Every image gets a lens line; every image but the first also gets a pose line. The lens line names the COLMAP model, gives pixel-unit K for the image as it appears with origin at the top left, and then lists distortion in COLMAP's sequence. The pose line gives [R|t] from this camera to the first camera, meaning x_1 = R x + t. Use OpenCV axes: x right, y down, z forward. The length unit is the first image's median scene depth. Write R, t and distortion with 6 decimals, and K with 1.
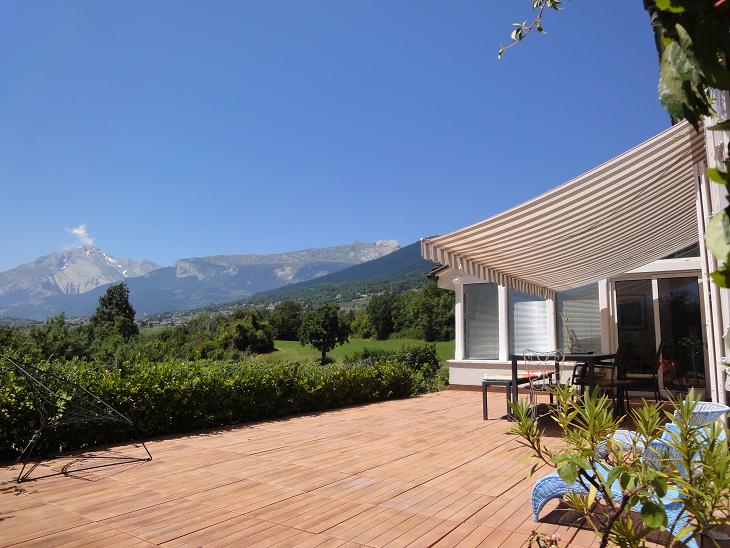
lens RADIAL K [[546.1, 0, 365.0], [0, 546.1, 274.0], [0, 0, 1]] dist [-0.008416, -0.006589]
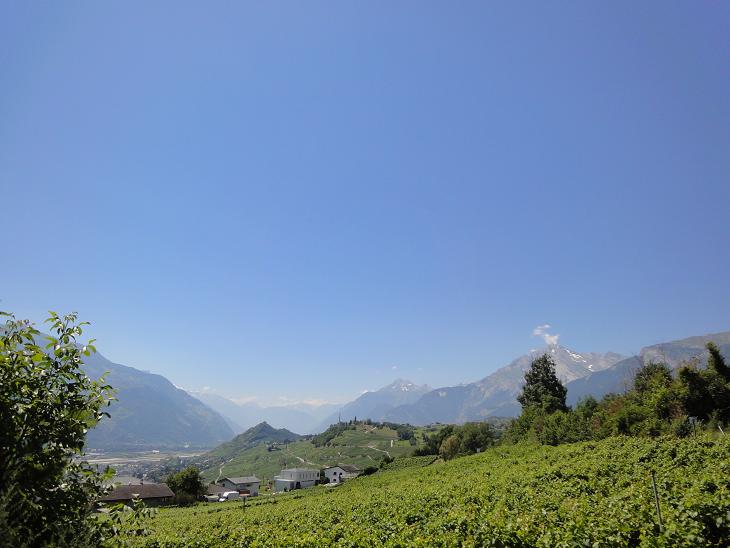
lens RADIAL K [[546.1, 0, 365.0], [0, 546.1, 274.0], [0, 0, 1]] dist [-0.008416, -0.006589]
pose [[0.690831, -0.206755, -0.692823, -0.034551], [0.086010, 0.974937, -0.205182, 0.044987], [0.717882, 0.082156, 0.691300, 0.223725]]
